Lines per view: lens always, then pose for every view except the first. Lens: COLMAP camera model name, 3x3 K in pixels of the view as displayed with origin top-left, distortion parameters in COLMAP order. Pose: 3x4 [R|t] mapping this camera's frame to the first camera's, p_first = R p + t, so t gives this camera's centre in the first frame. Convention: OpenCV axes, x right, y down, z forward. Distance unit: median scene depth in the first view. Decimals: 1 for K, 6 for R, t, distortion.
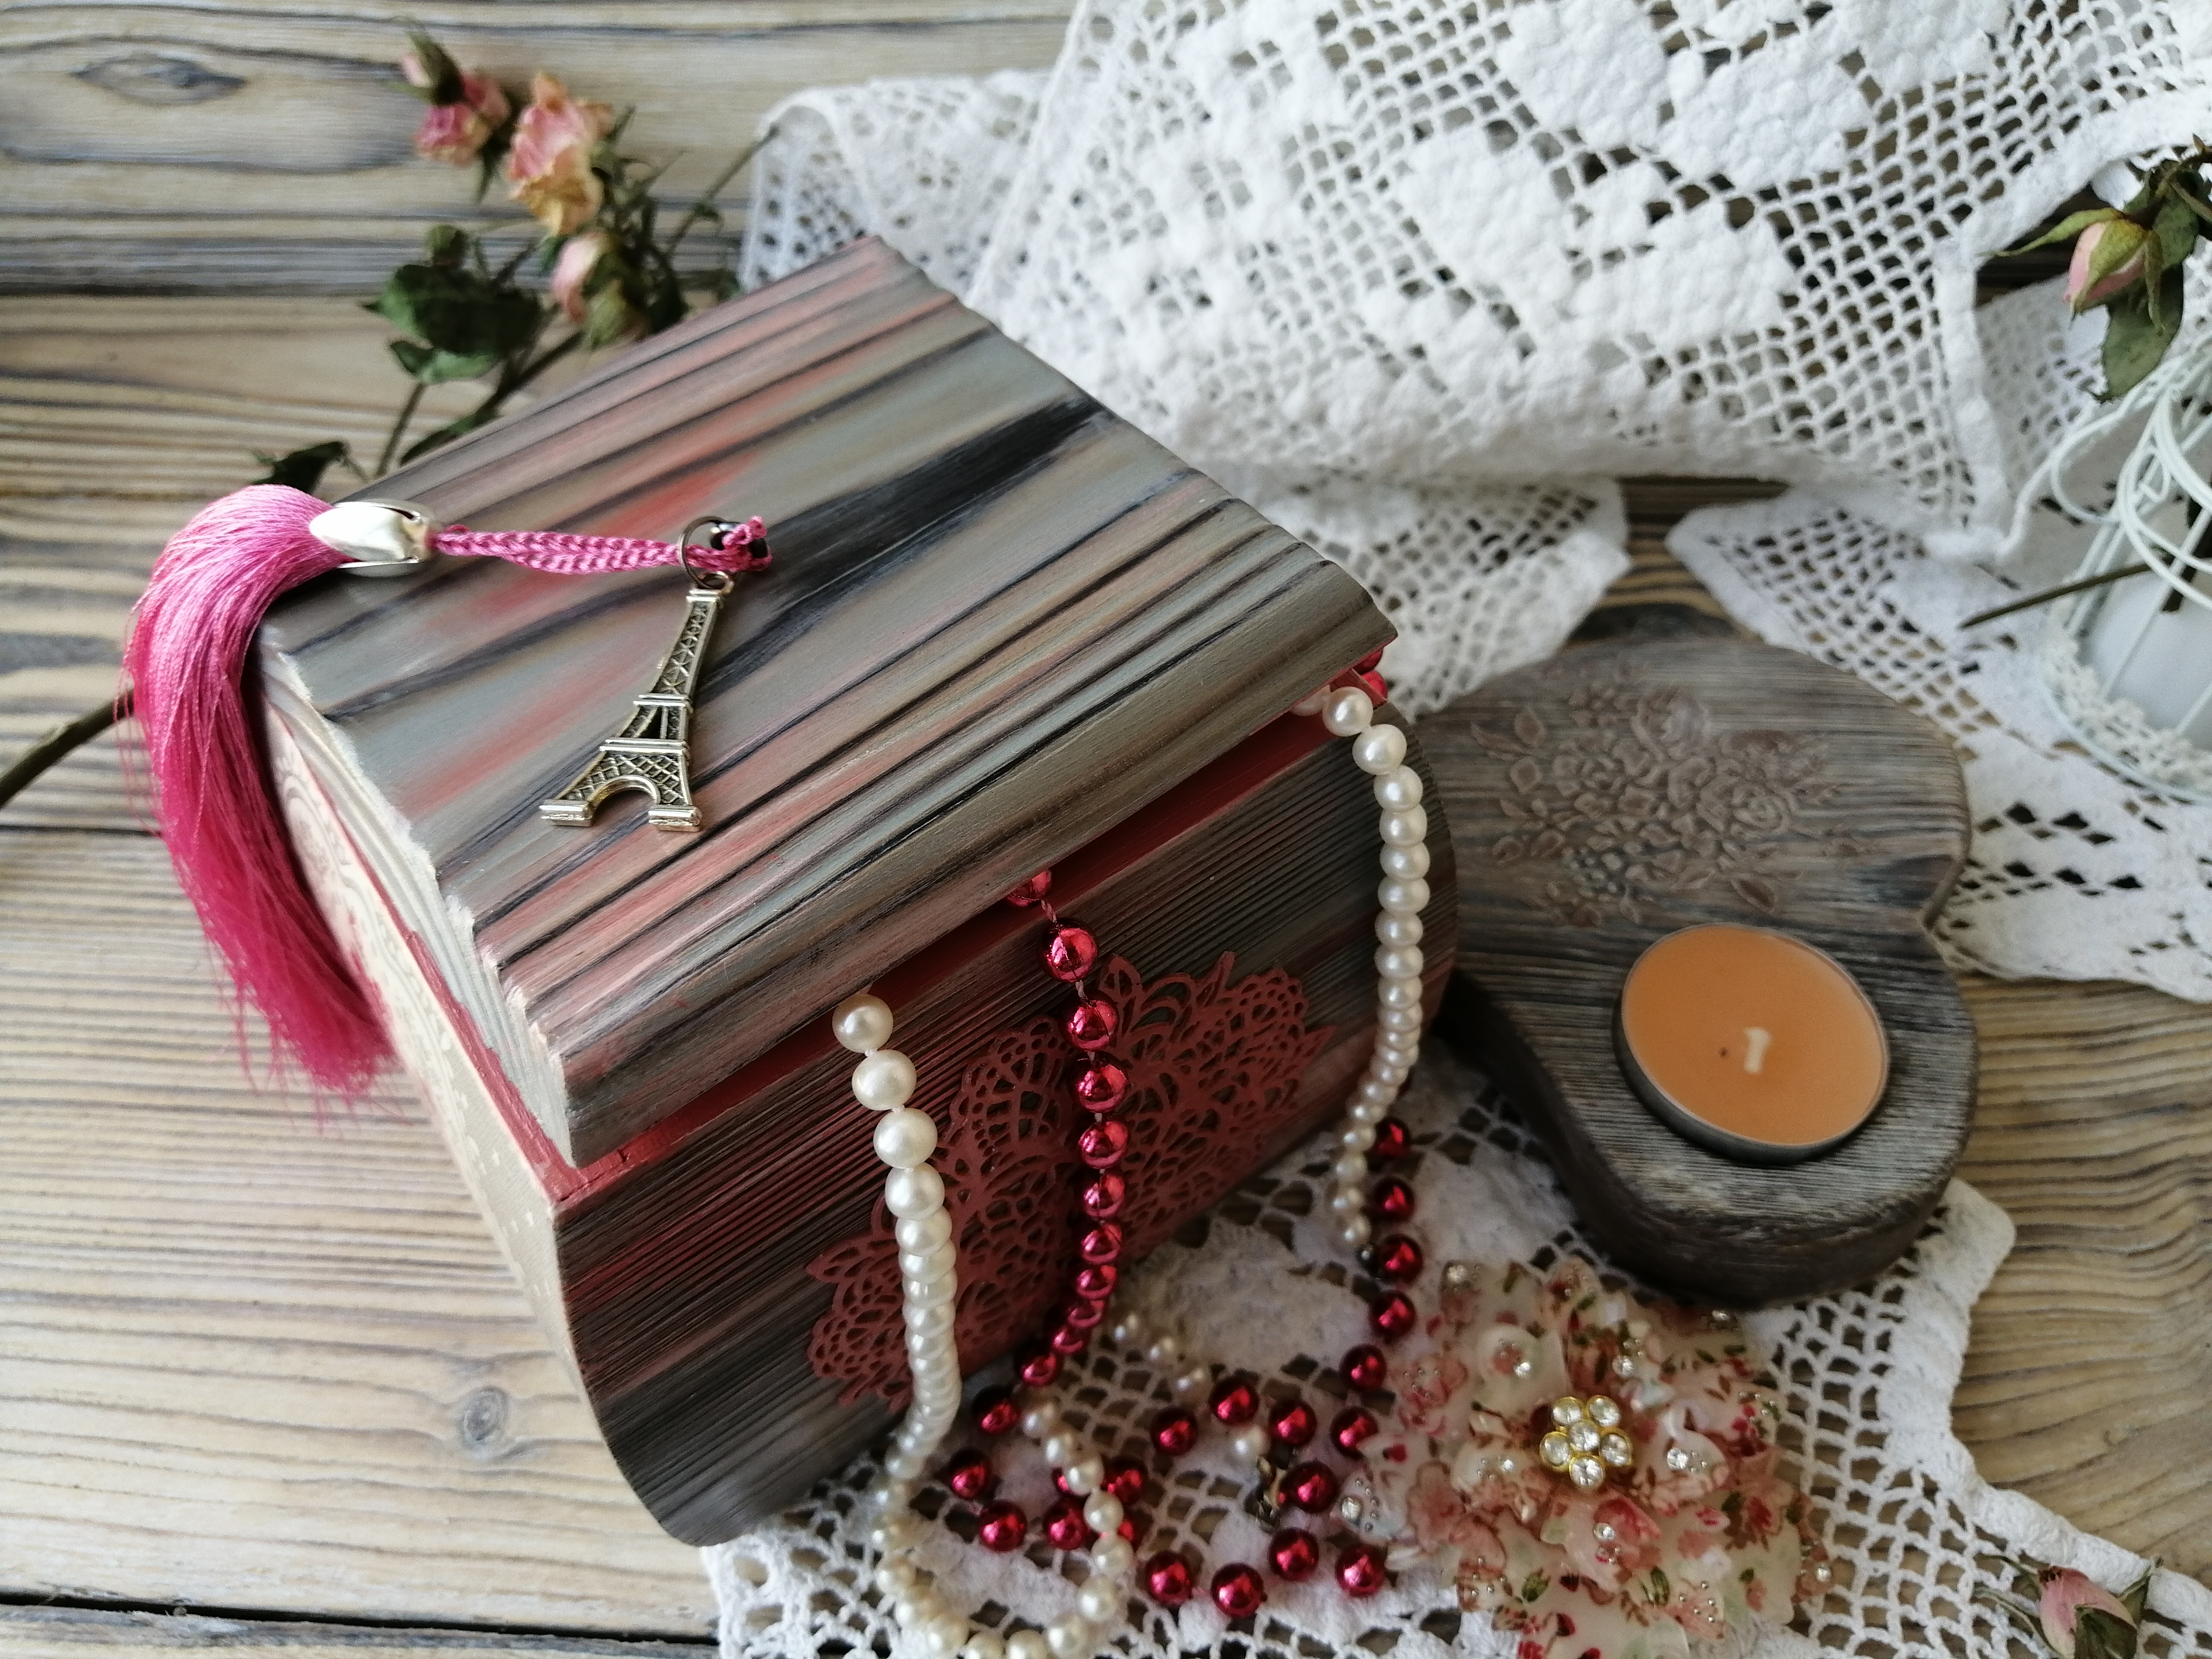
lens RADIAL K [[1811.9, 0, 891.1], [0, 1811.9, 1041.0], [0, 0, 1]] dist [-0.092016, 0.118878]
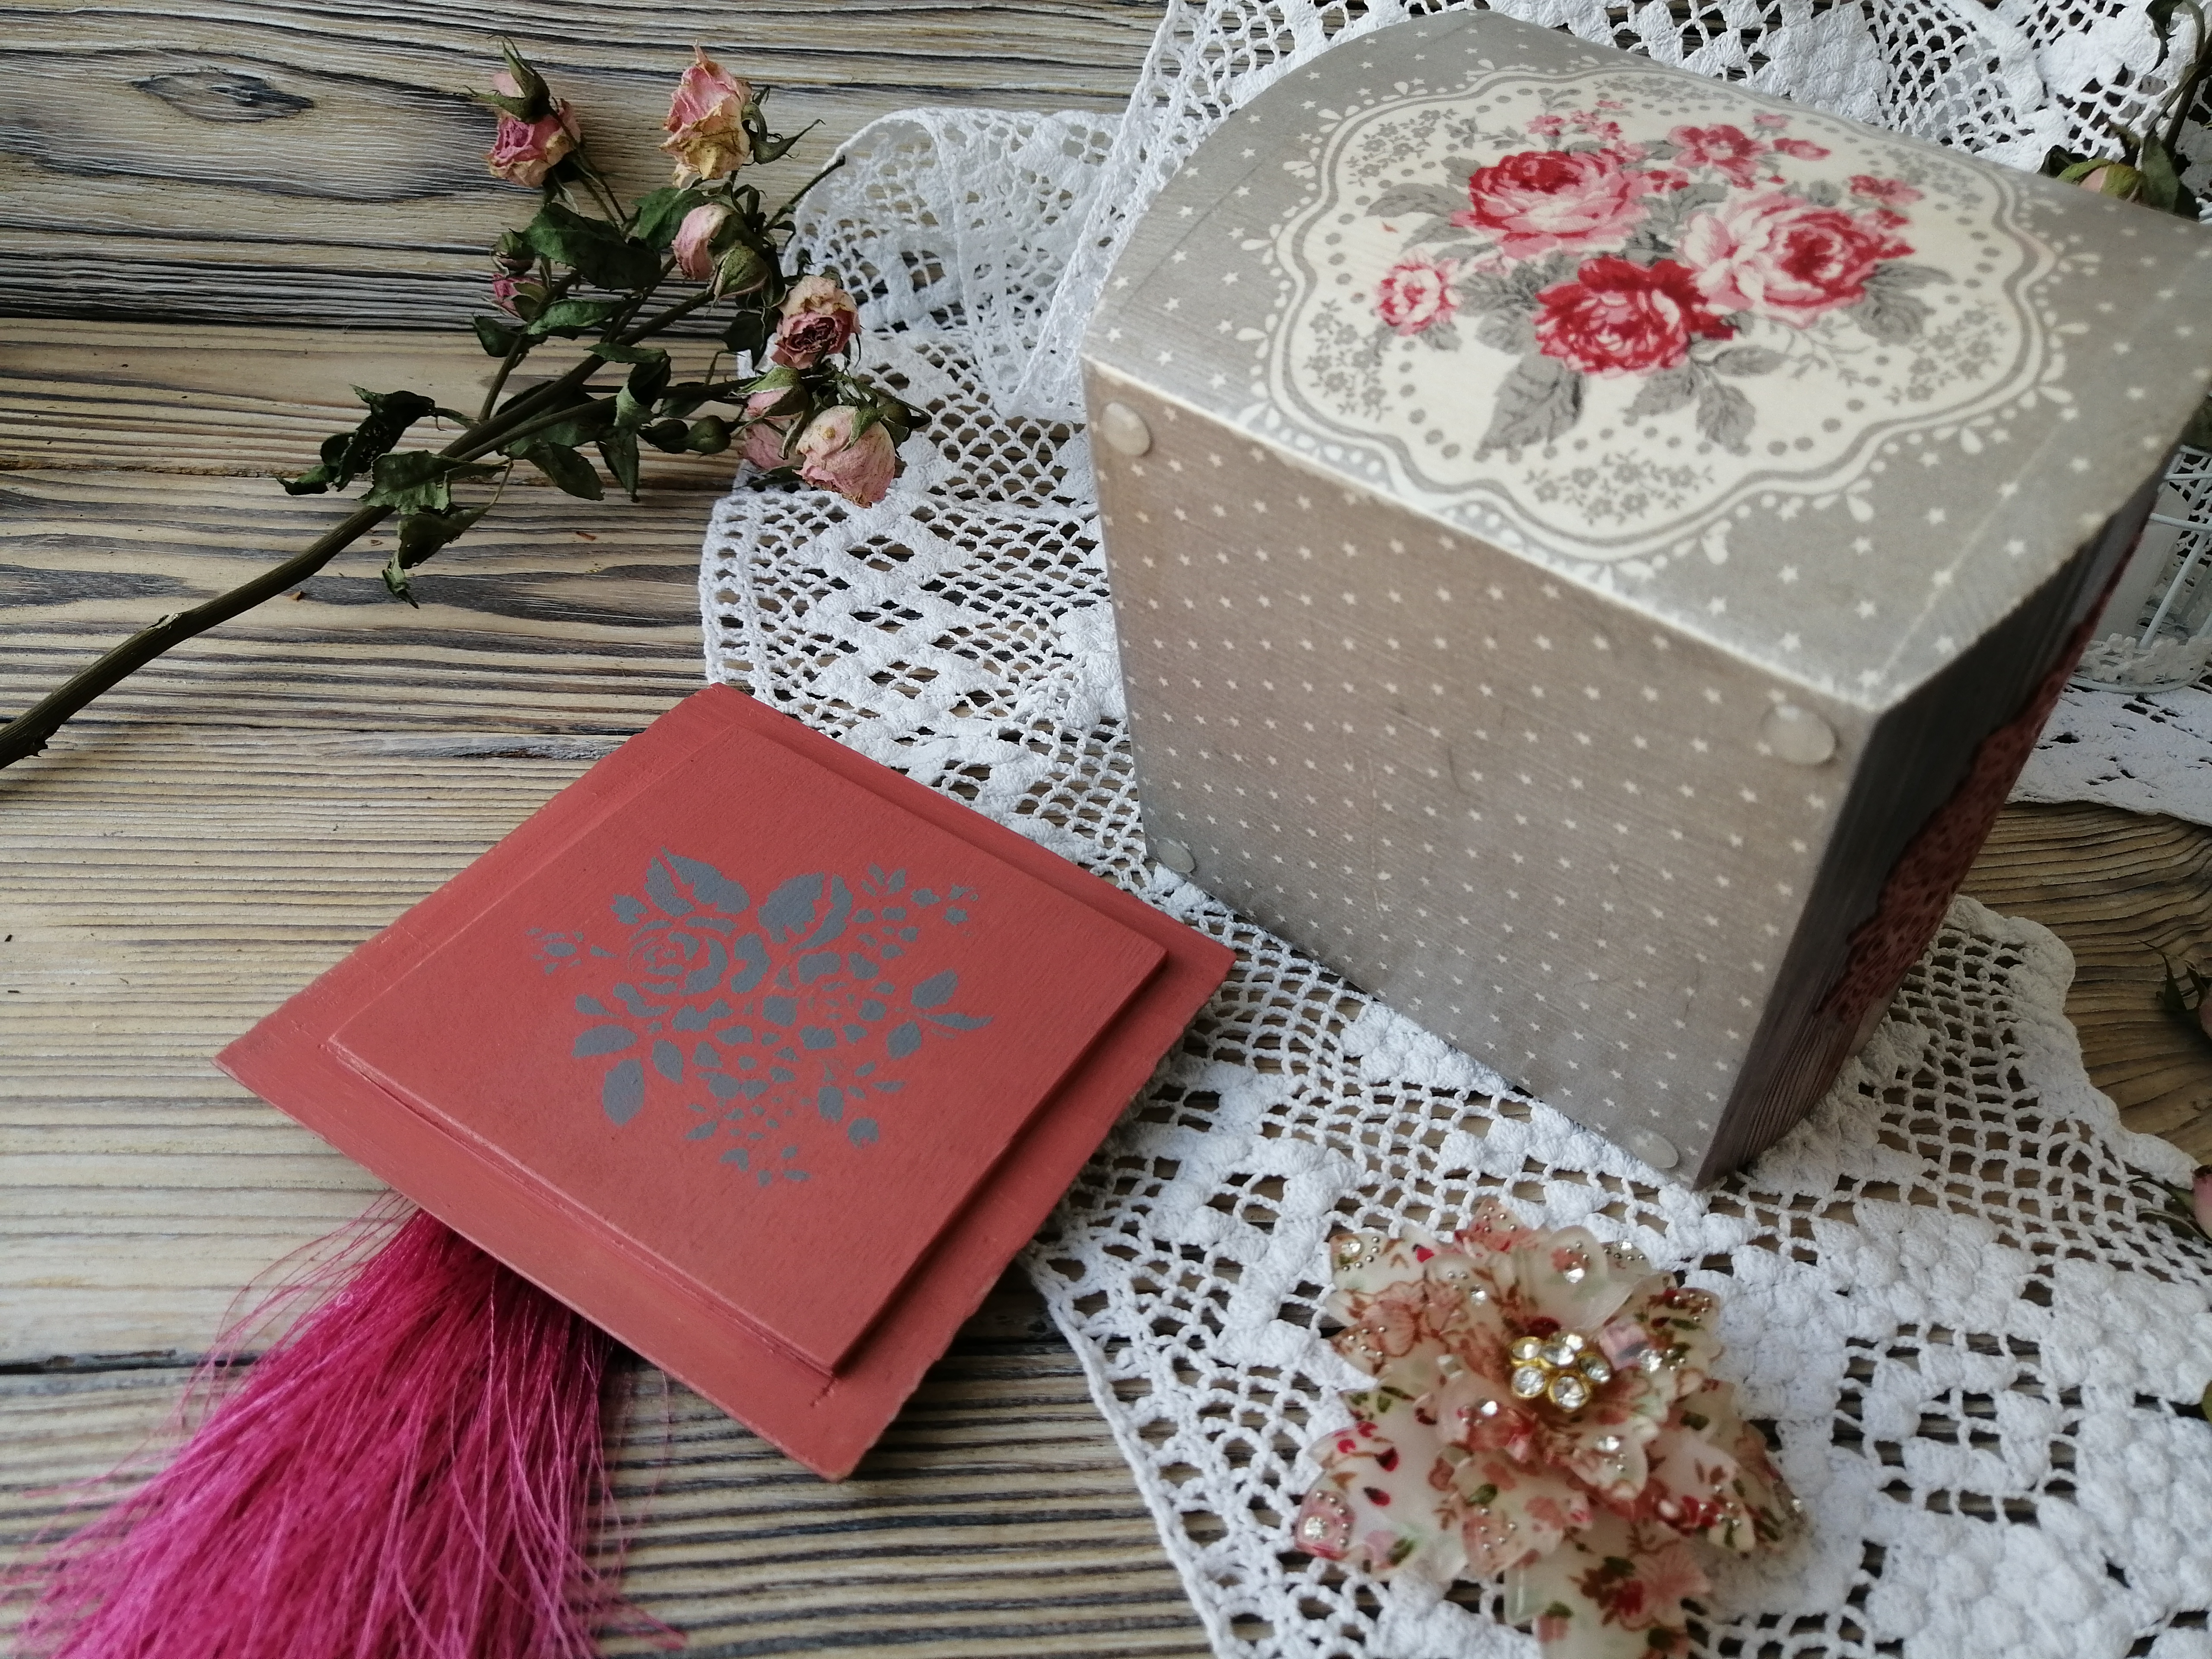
lens RADIAL K [[1784.6, 0, 1106.0], [0, 1784.6, 829.5], [0, 0, 1]] dist [-0.061100, 0.086359]
pose [[0.980695, -0.004993, 0.195482, -0.183576], [0.044847, 0.978771, -0.199990, 0.188185], [-0.190334, 0.204896, 0.960099, -0.006741]]
